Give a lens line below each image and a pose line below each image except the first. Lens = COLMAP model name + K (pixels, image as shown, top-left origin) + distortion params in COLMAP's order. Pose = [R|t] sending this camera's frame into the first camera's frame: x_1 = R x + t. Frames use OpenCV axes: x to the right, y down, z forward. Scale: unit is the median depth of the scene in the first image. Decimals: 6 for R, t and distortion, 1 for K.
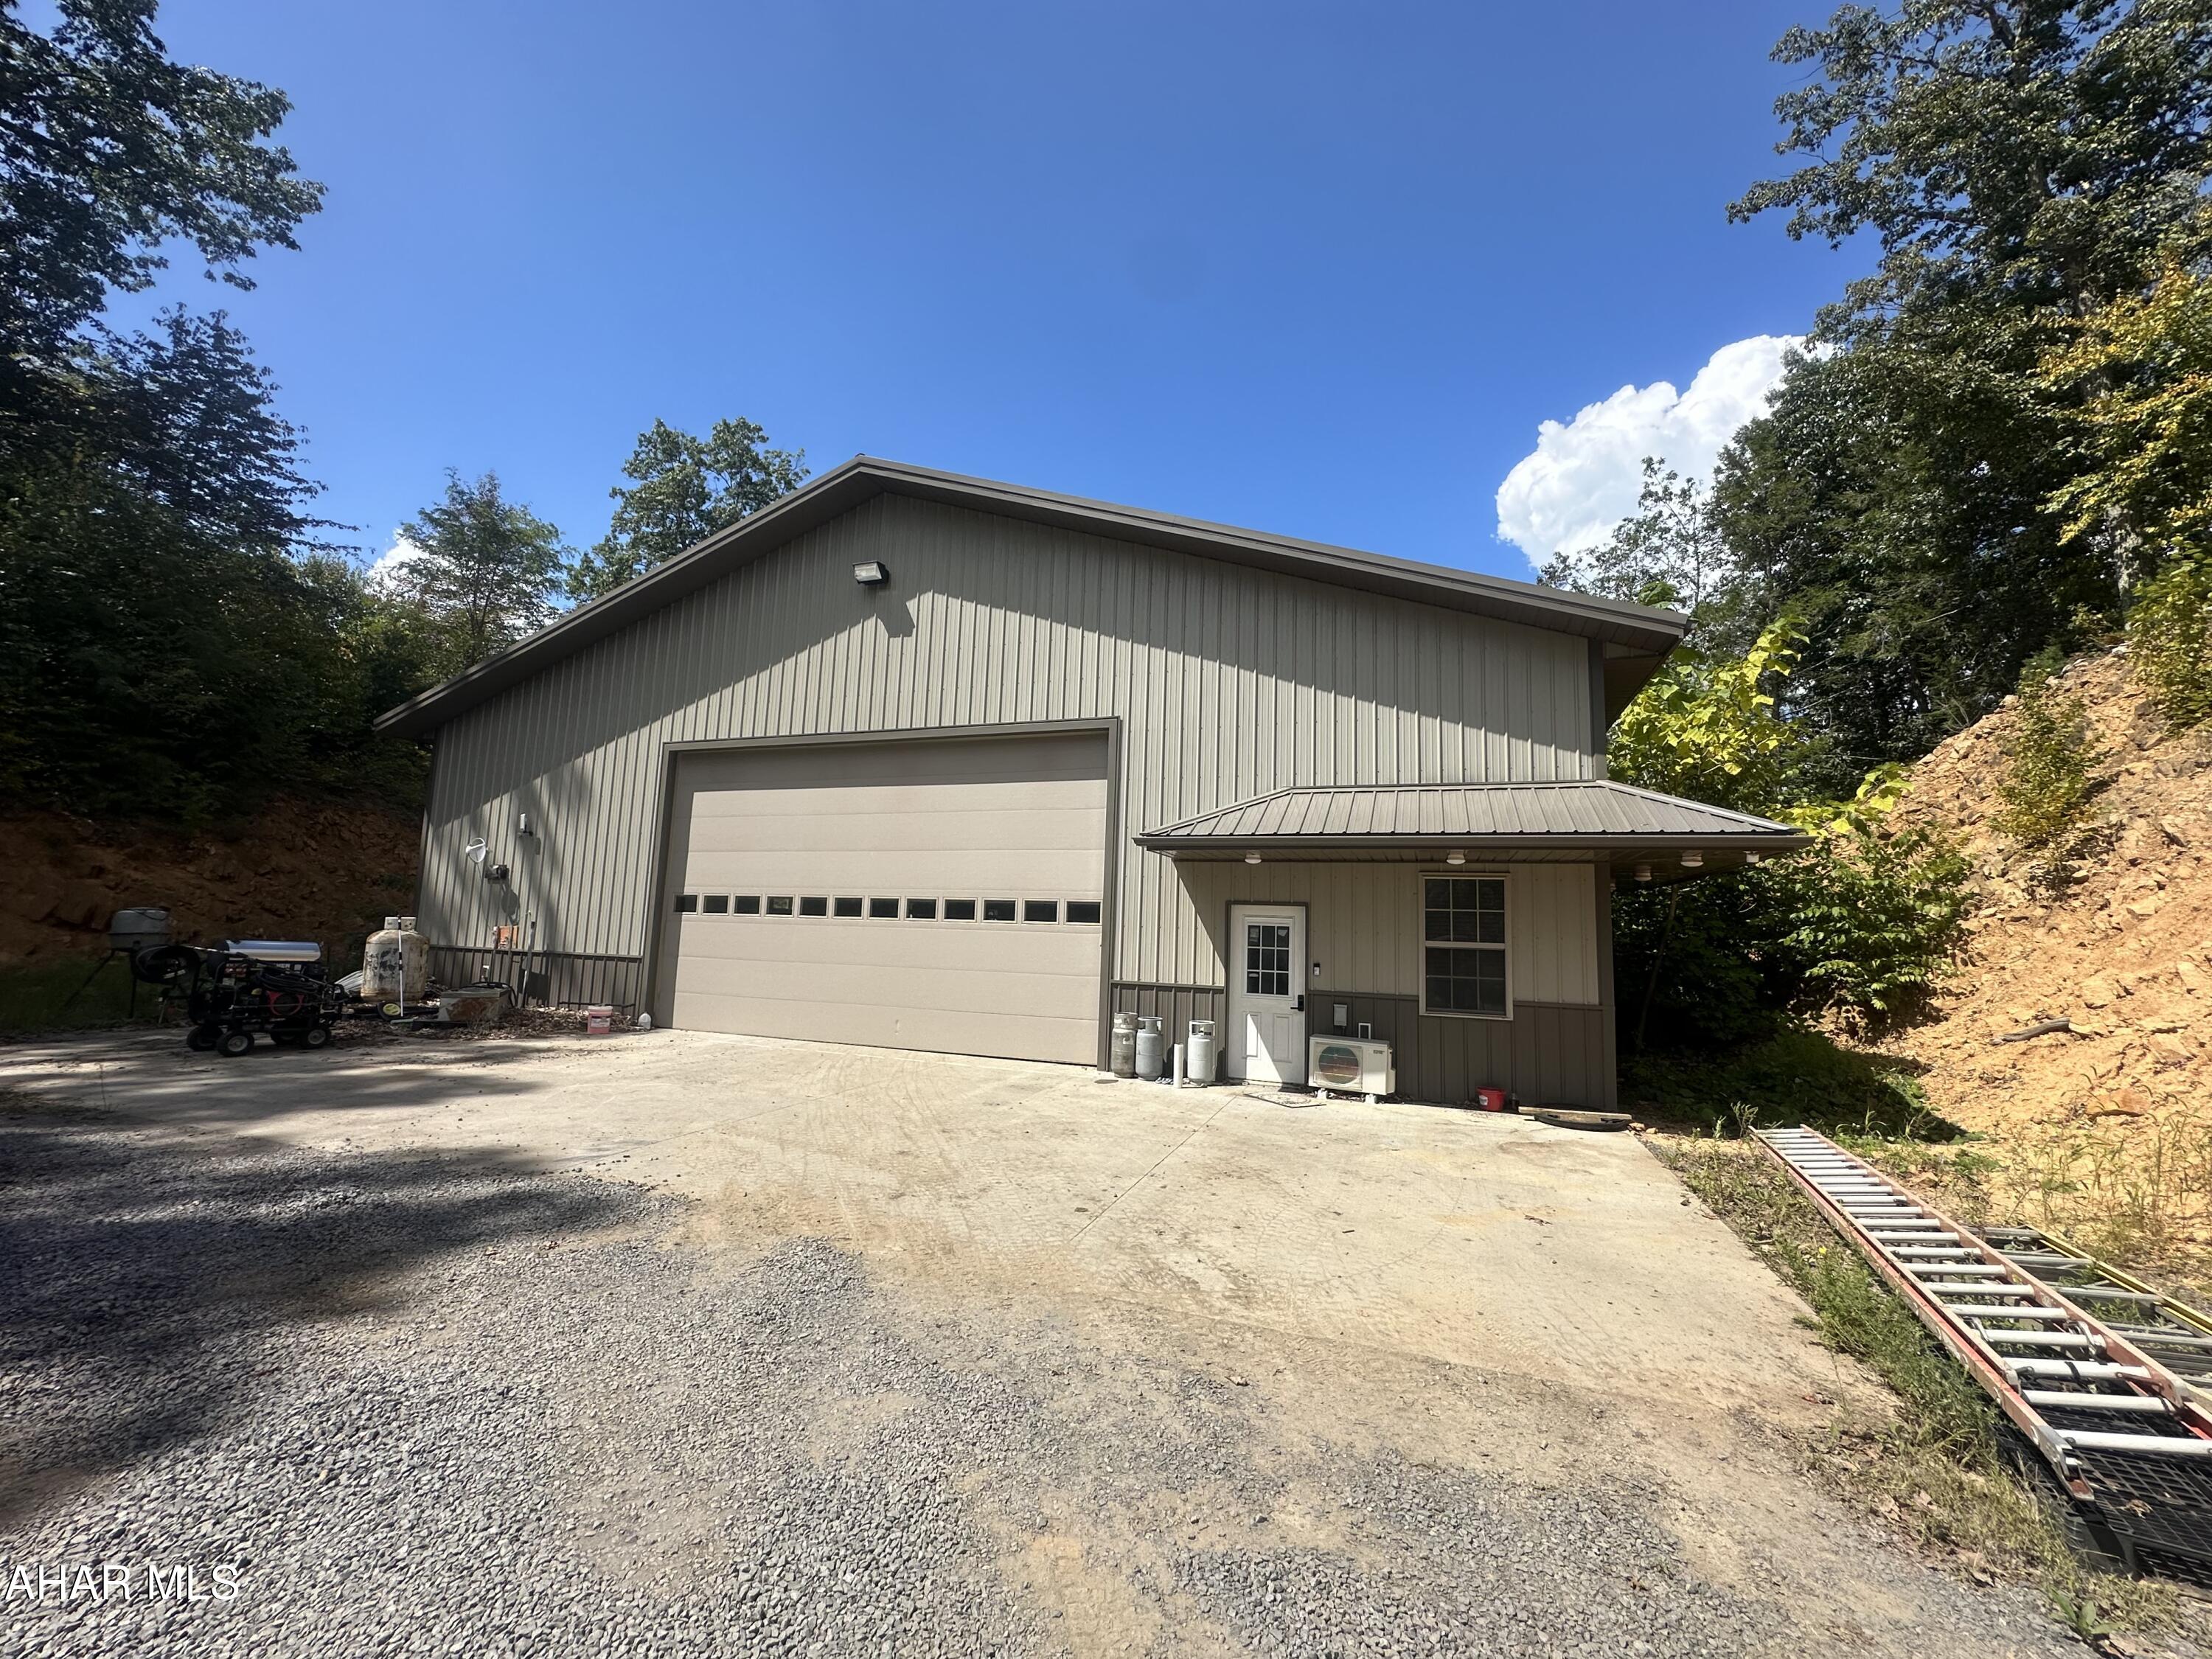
lens RADIAL K [[878.9, 0, 1108.3], [0, 878.9, 831.7], [0, 0, 1]] dist [-0.003254, 0.000508]
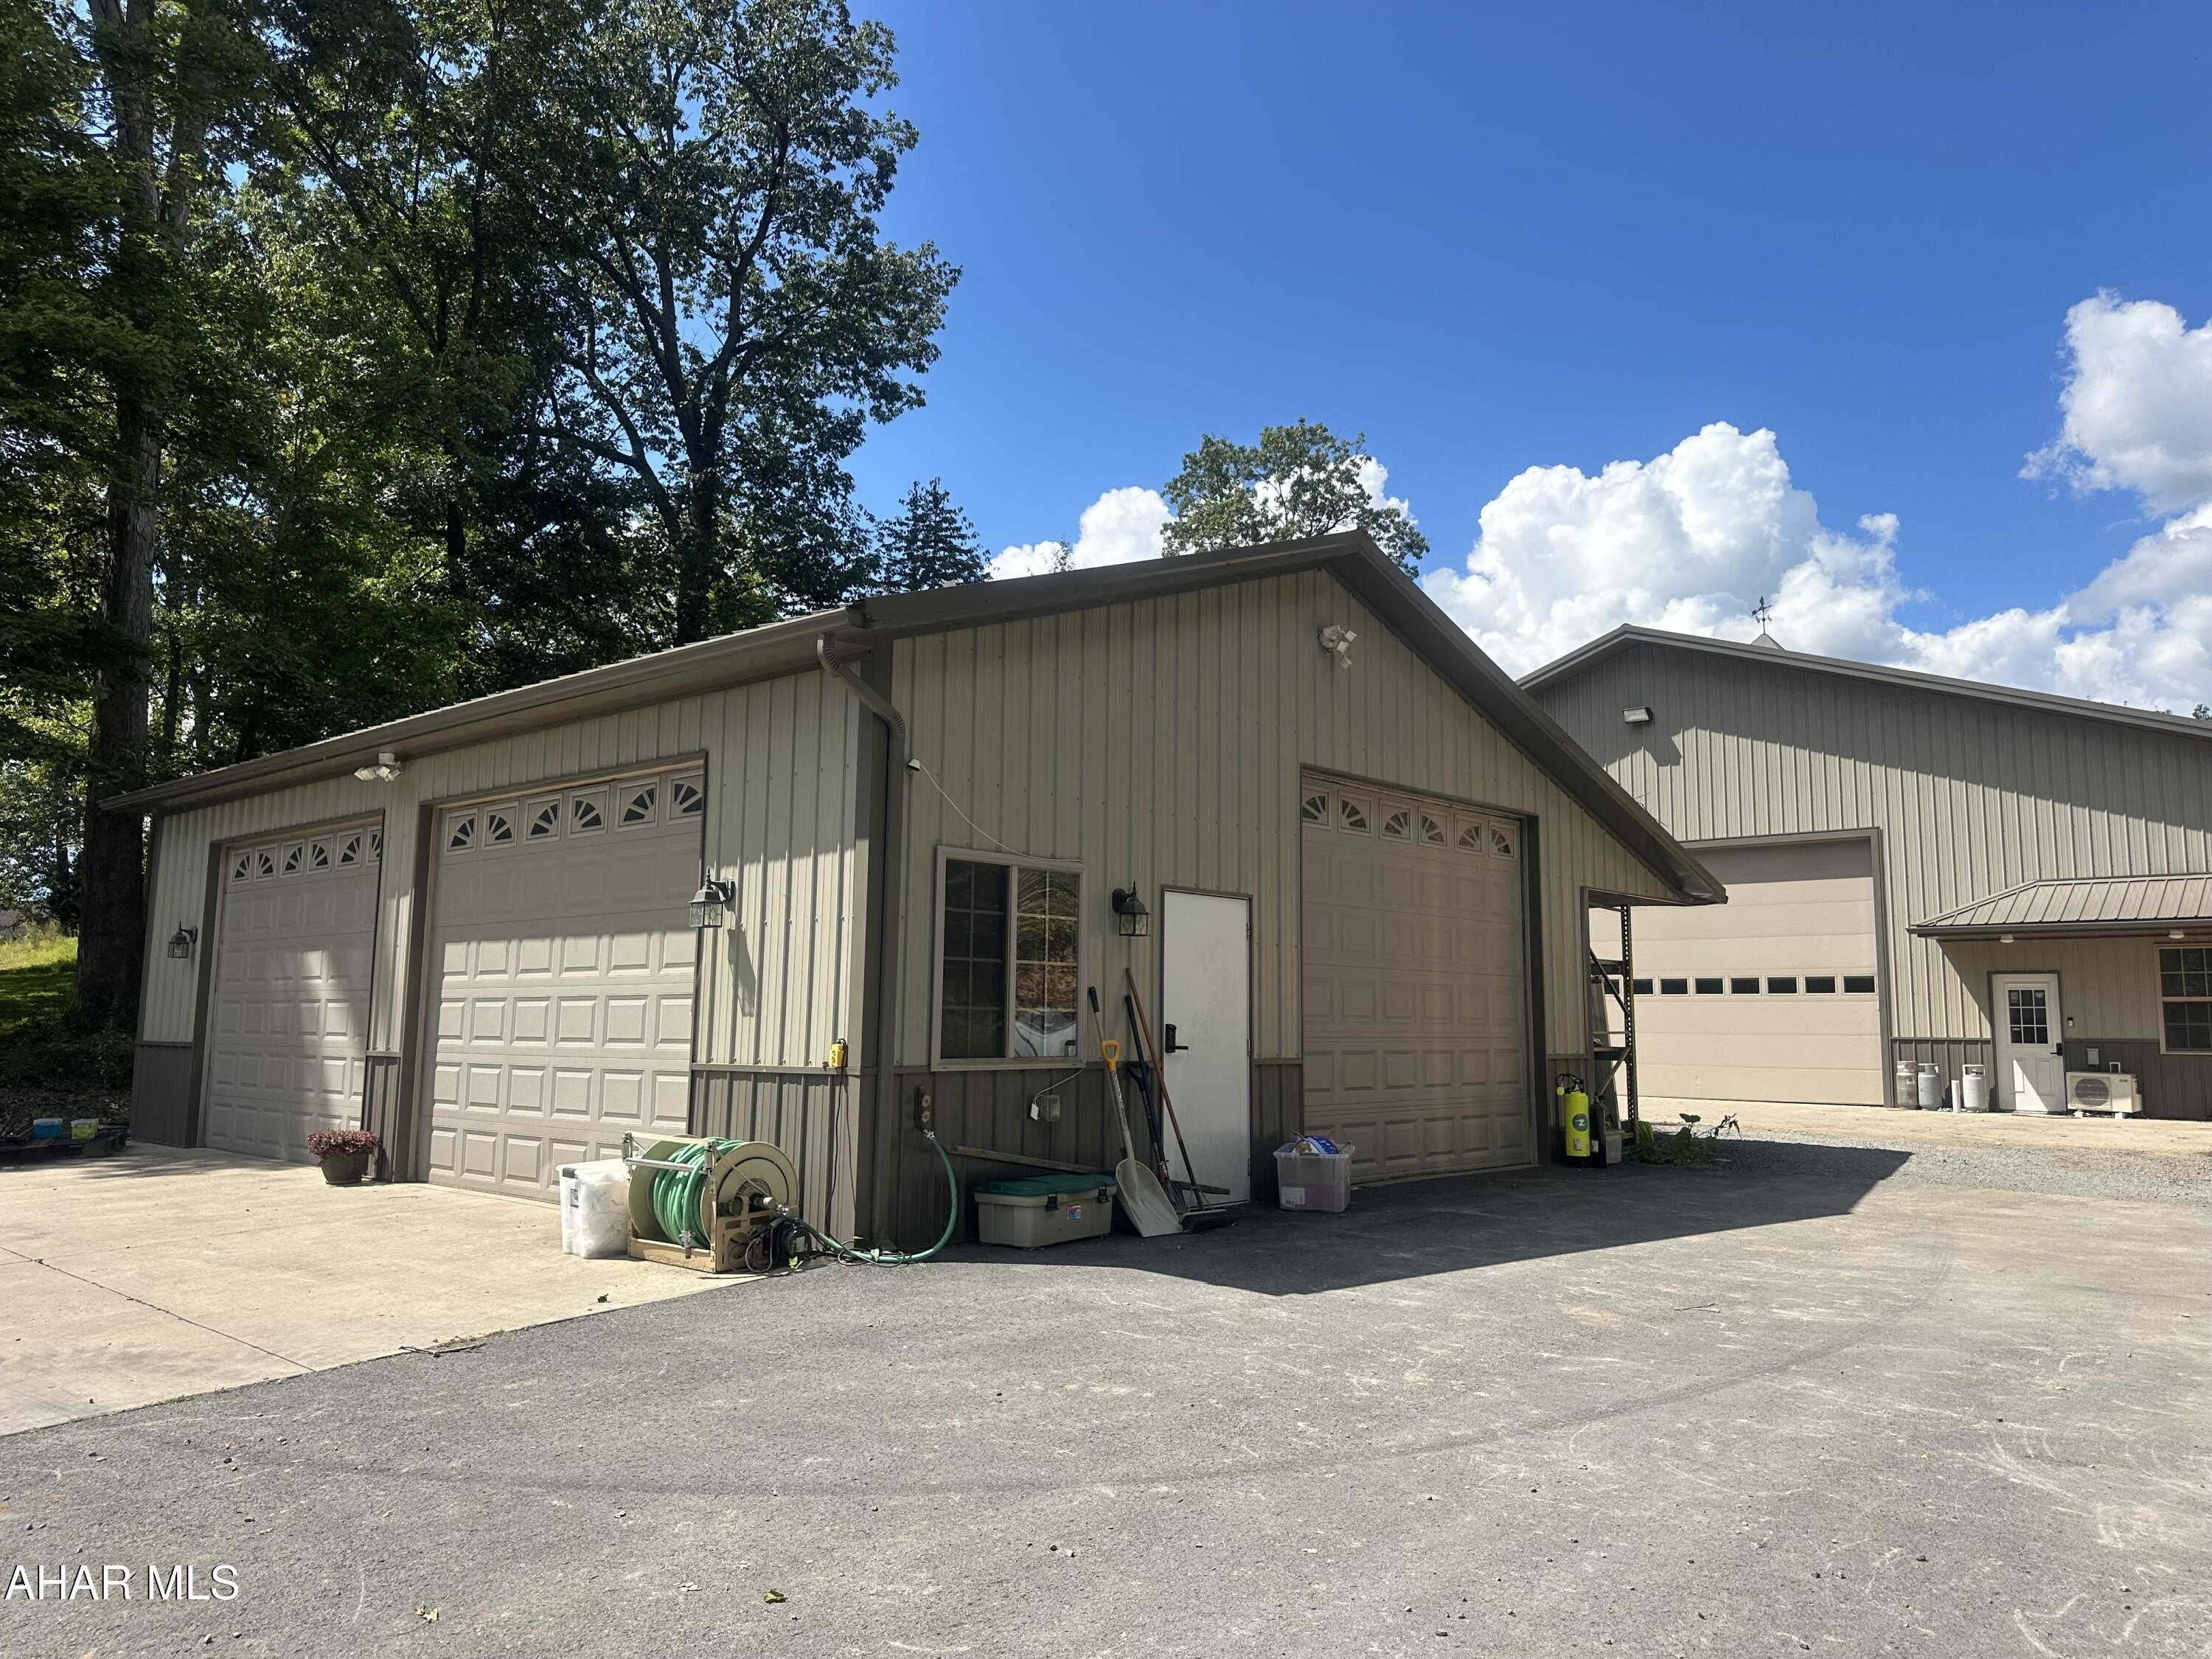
lens RADIAL K [[1554.5, 0, 1105.7], [0, 1554.5, 819.6], [0, 0, 1]] dist [0.004327, -0.016376]
pose [[0.924644, -0.073247, -0.373722, -0.193070], [0.064732, 0.997278, -0.035304, -0.147151], [0.375290, 0.008452, 0.926869, -1.601581]]
